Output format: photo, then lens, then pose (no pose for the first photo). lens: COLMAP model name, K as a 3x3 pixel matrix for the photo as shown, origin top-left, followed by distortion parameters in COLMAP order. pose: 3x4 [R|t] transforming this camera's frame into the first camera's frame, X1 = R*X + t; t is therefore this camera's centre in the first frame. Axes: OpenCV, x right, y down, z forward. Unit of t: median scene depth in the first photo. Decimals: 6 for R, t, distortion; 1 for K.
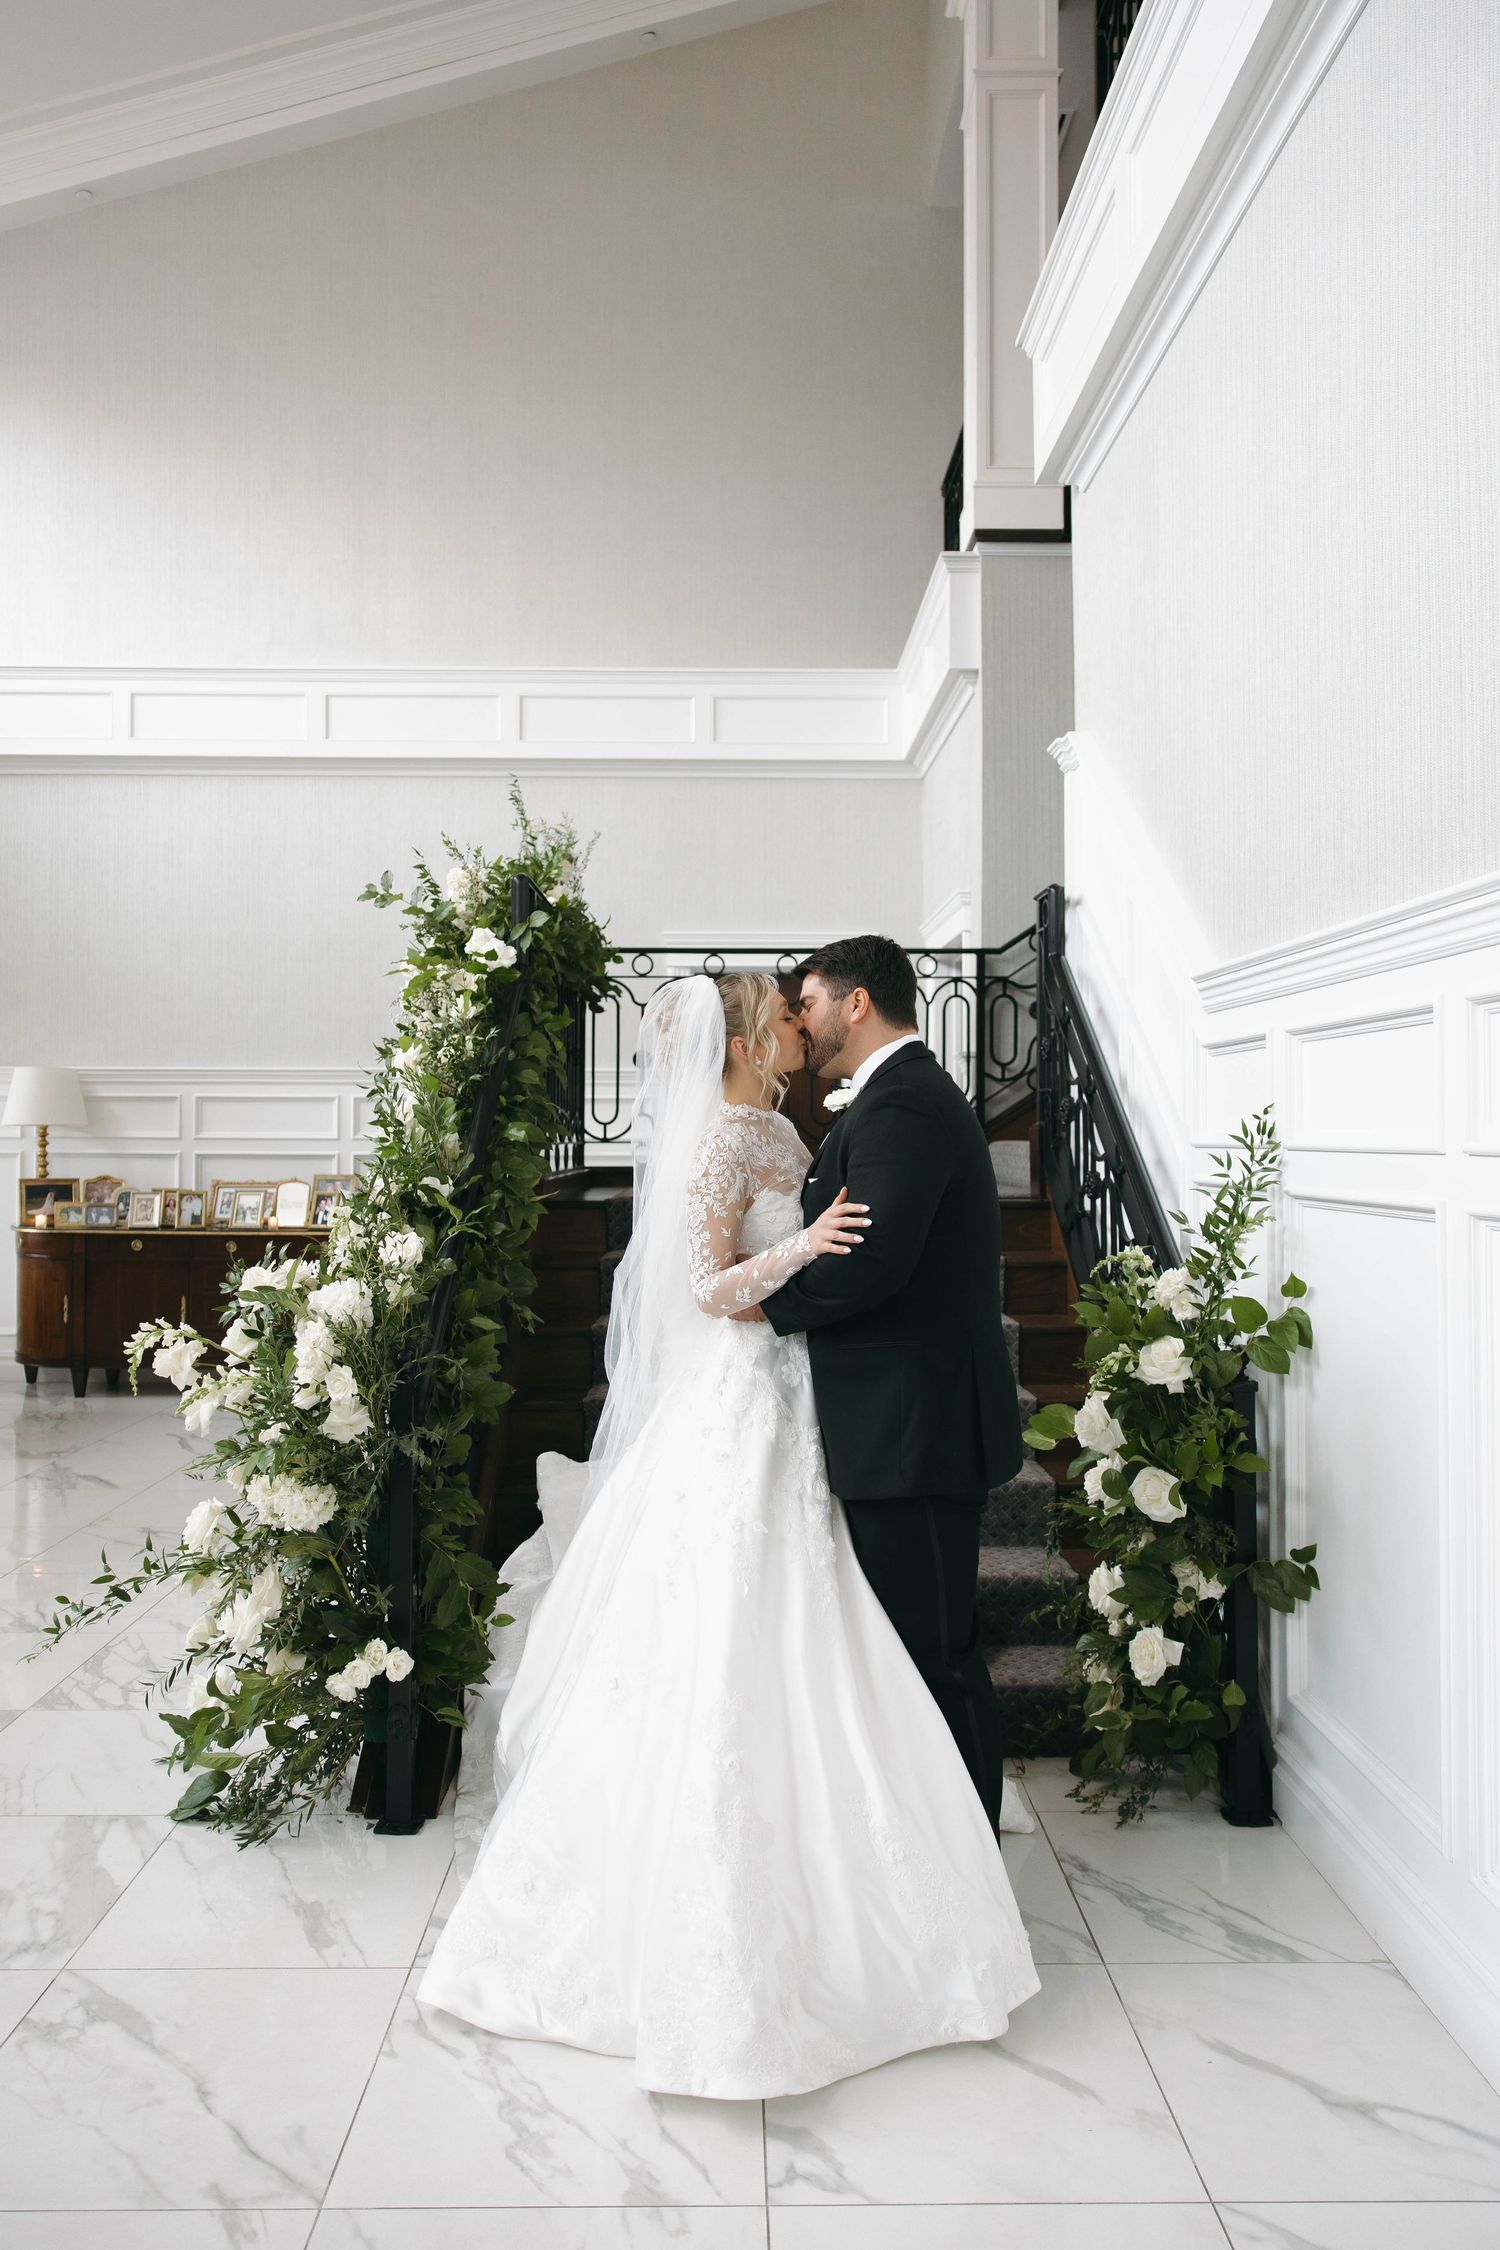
lens RADIAL K [[1500.5, 0, 754.0], [0, 1500.5, 1097.7], [0, 0, 1]] dist [0.007896, 0.001452]
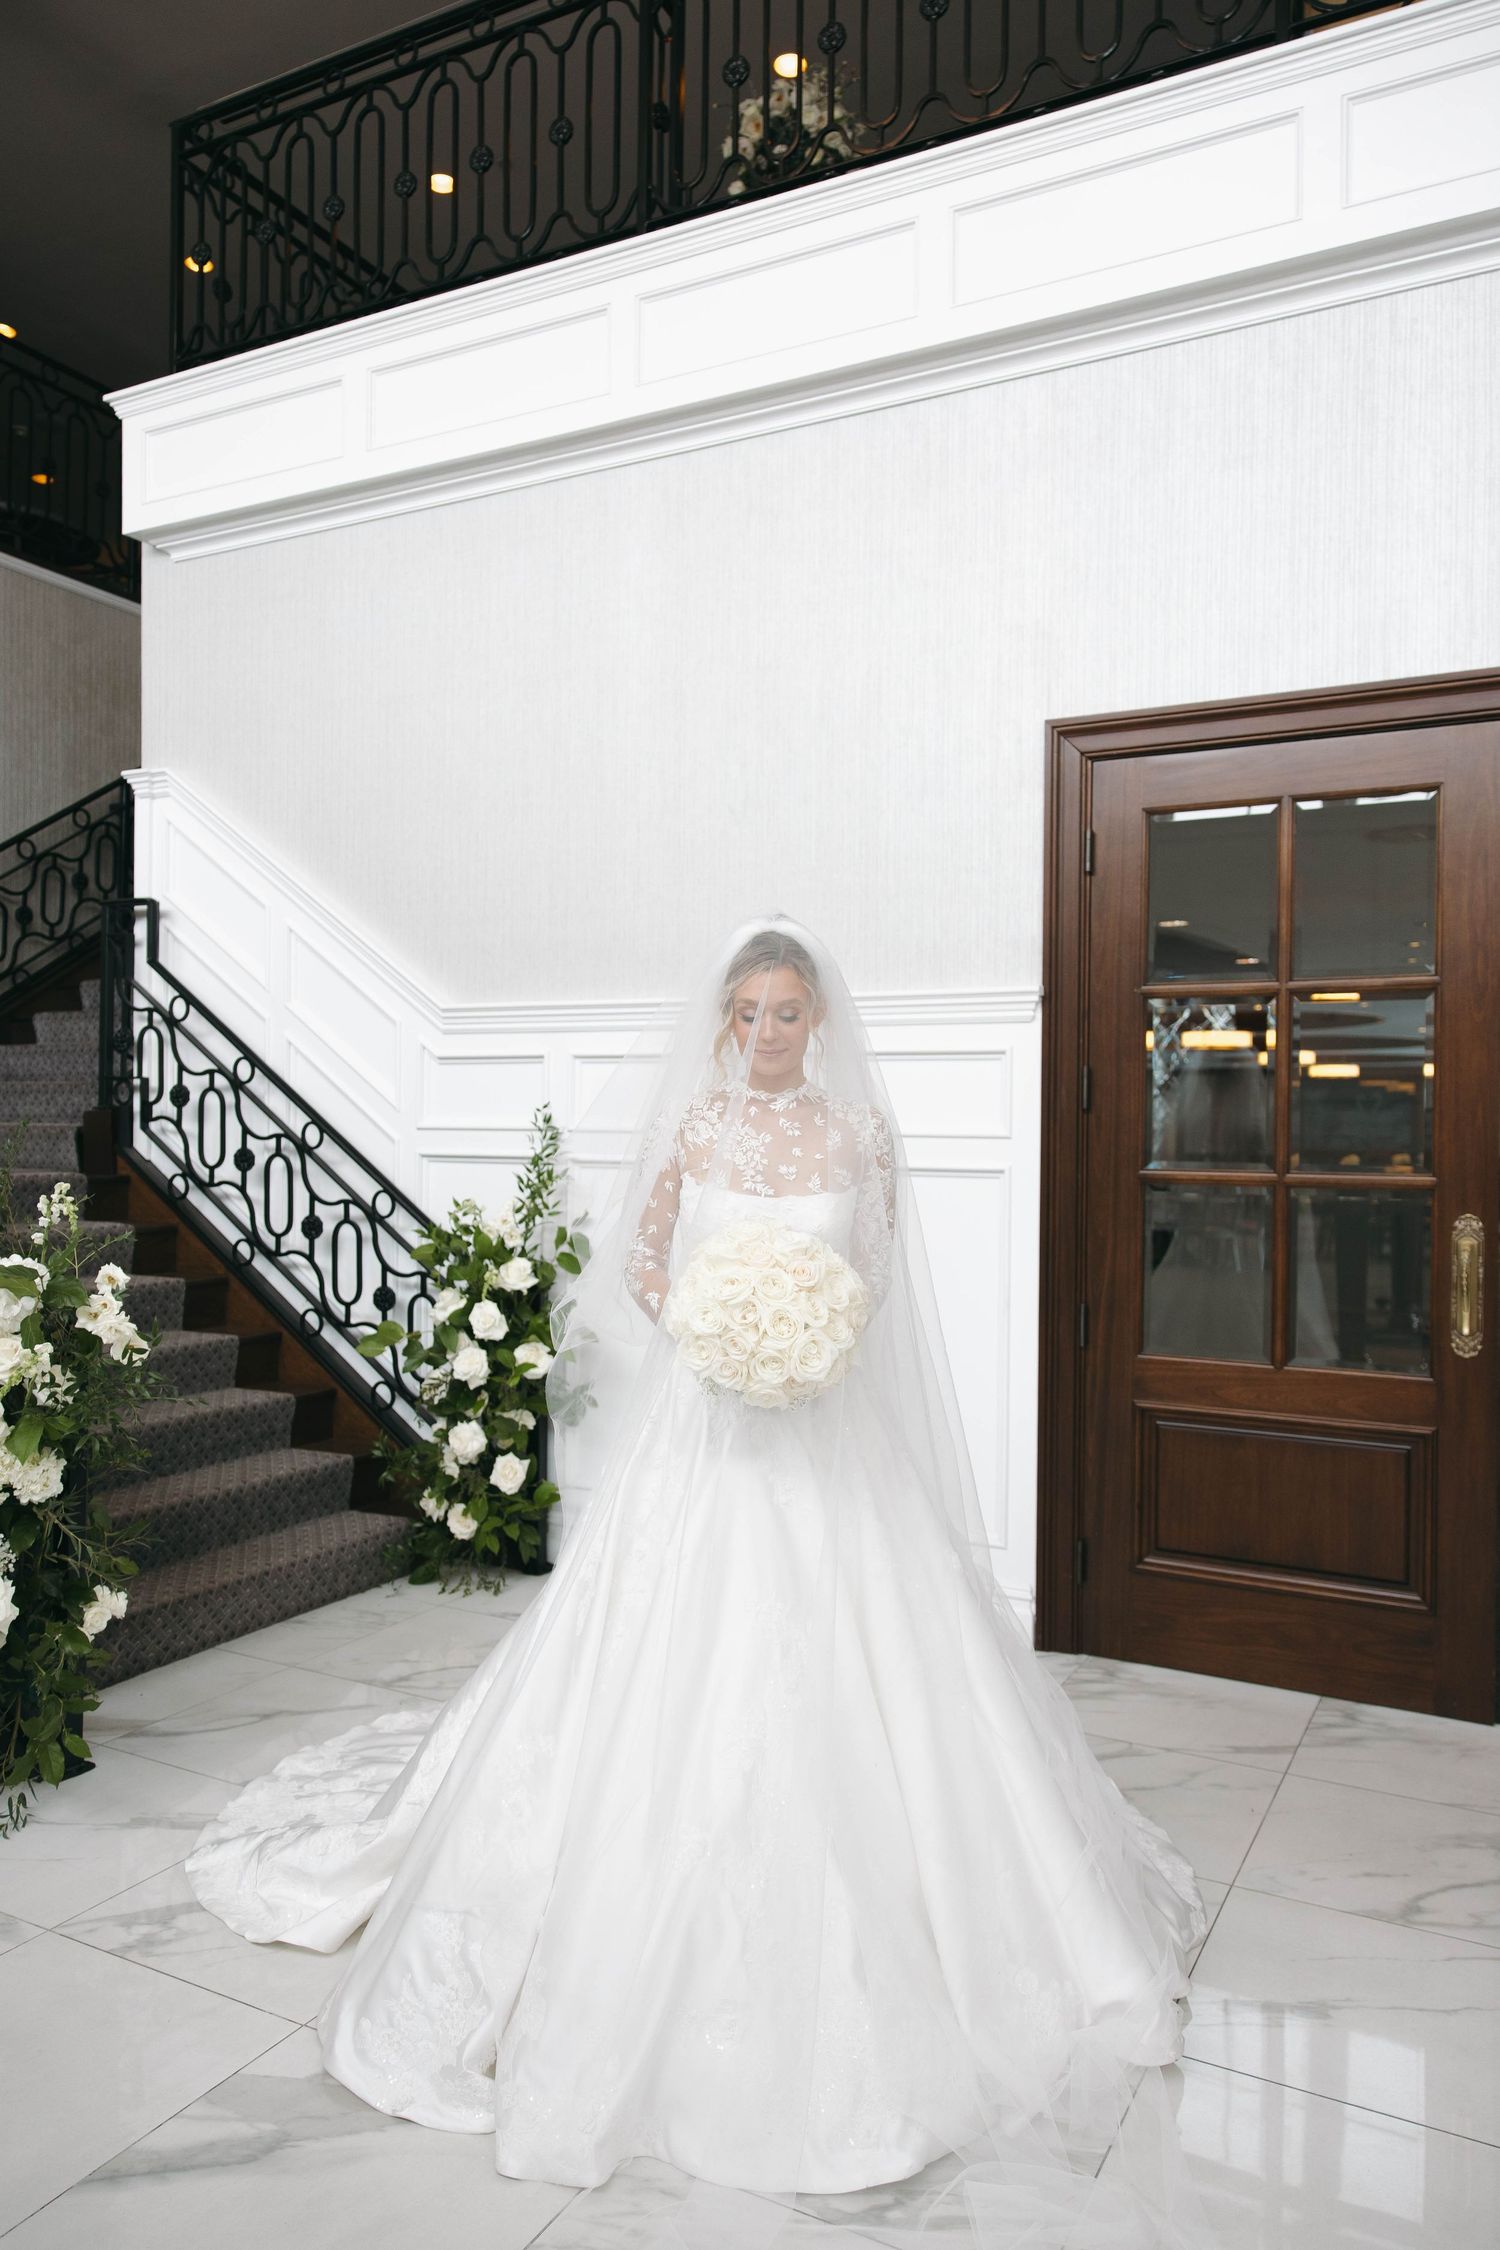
lens RADIAL K [[1500.5, 0, 754.0], [0, 1500.5, 1097.7], [0, 0, 1]] dist [0.007896, 0.001452]
pose [[0.474041, 0.028453, 0.880043, -0.929384], [-0.034674, 0.999306, -0.013631, 0.014547], [-0.879820, -0.024053, 0.474698, 0.097008]]
